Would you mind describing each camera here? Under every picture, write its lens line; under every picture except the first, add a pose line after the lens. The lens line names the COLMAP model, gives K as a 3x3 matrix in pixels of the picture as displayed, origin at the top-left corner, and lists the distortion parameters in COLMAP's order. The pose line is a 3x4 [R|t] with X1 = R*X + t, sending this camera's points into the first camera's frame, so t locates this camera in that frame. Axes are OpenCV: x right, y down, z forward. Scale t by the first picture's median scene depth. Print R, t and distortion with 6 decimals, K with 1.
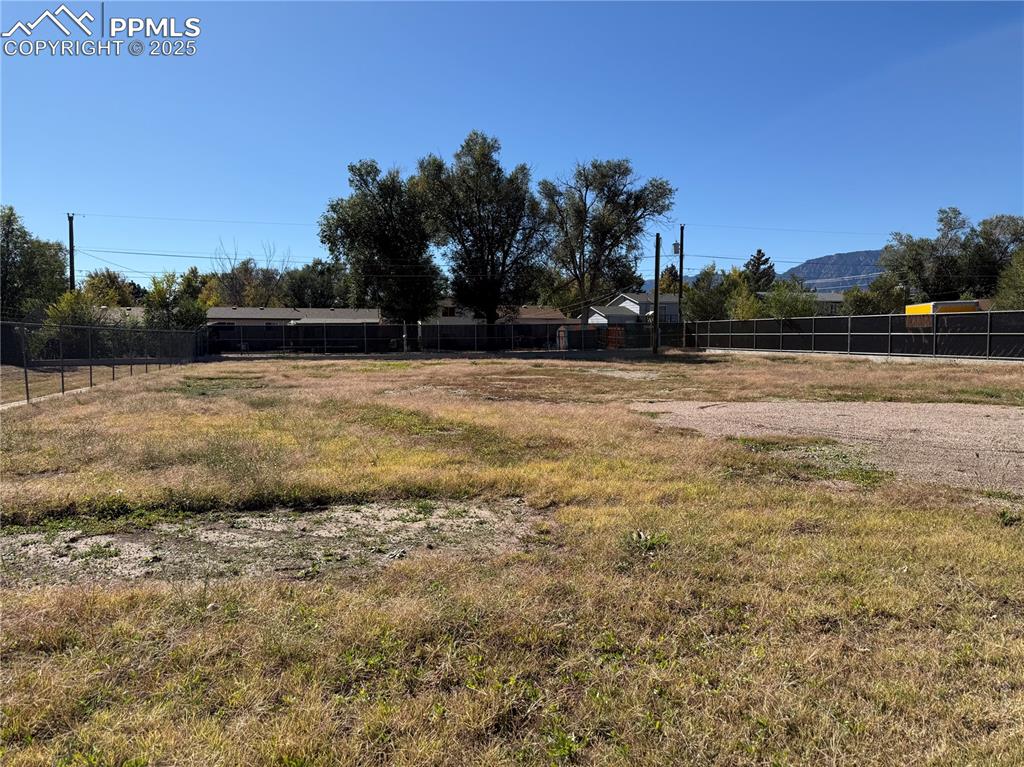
lens RADIAL K [[730.2, 0, 512.0], [0, 730.2, 383.5], [0, 0, 1]] dist [0.105139, -0.176709]
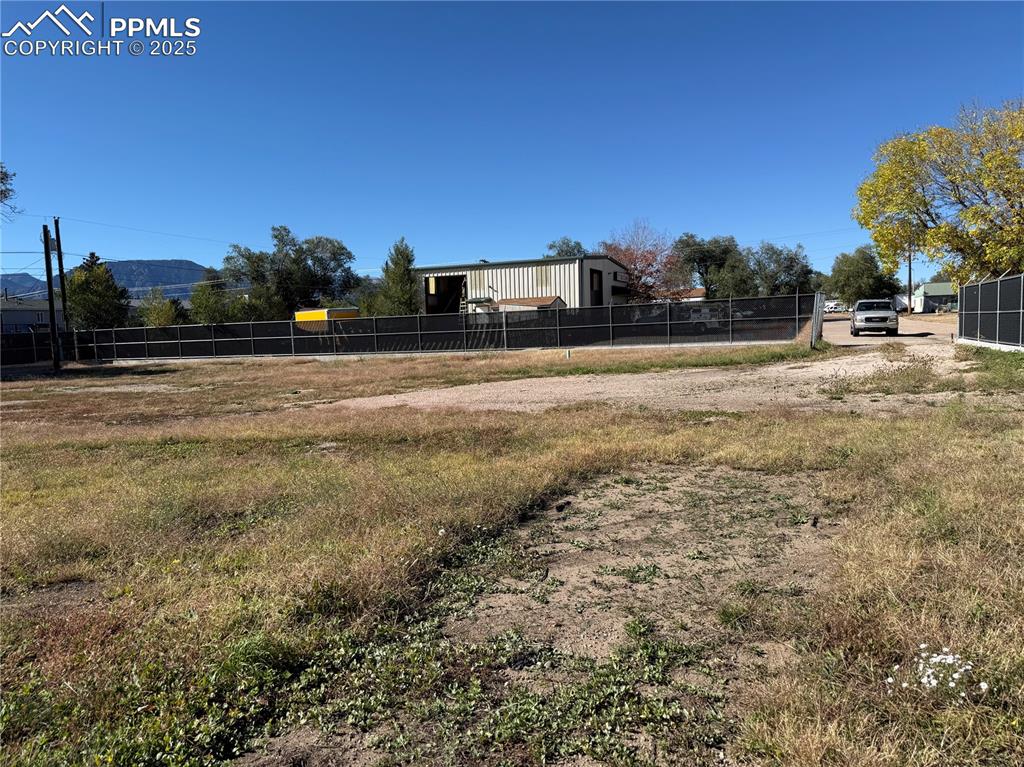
lens RADIAL K [[718.6, 0, 556.3], [0, 718.6, 396.6], [0, 0, 1]] dist [0.001314, -0.029434]
pose [[0.573783, -0.094852, 0.813496, -0.110051], [0.088074, 0.994657, 0.053855, -0.002099], [-0.814258, 0.040747, 0.579072, 0.051463]]
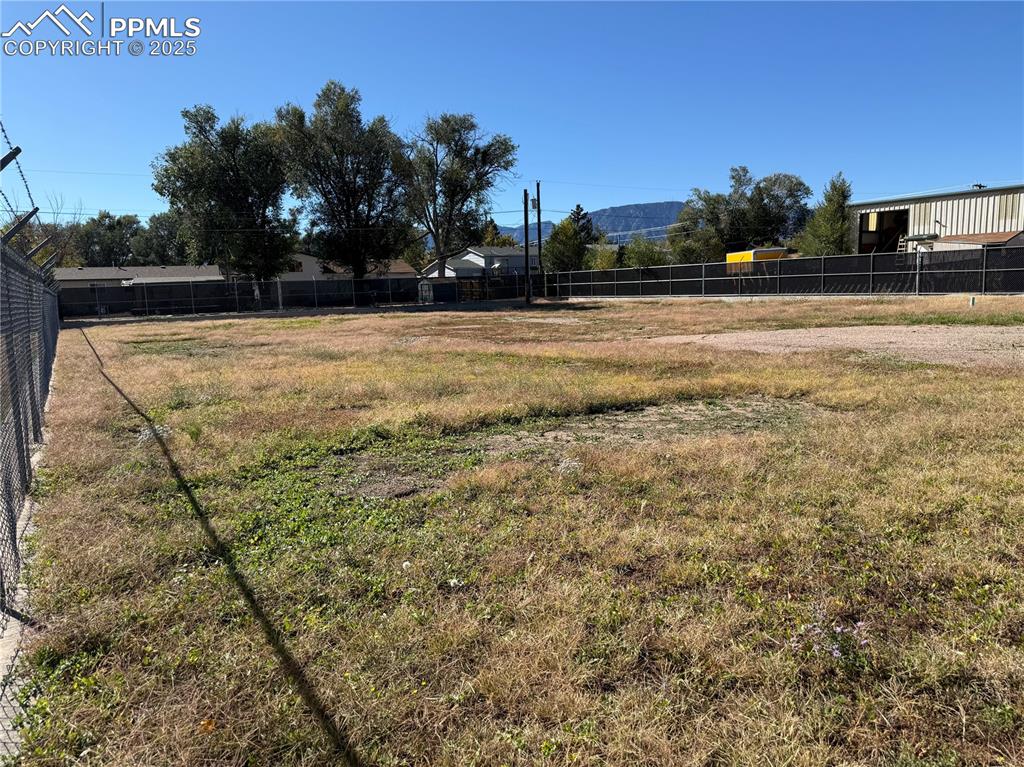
lens RADIAL K [[730.2, 0, 512.0], [0, 730.2, 383.5], [0, 0, 1]] dist [0.105139, -0.176709]
pose [[0.962555, -0.063325, 0.263586, -0.090488], [0.046819, 0.996556, 0.068446, 0.001785], [-0.267013, -0.053542, 0.962204, -0.025942]]
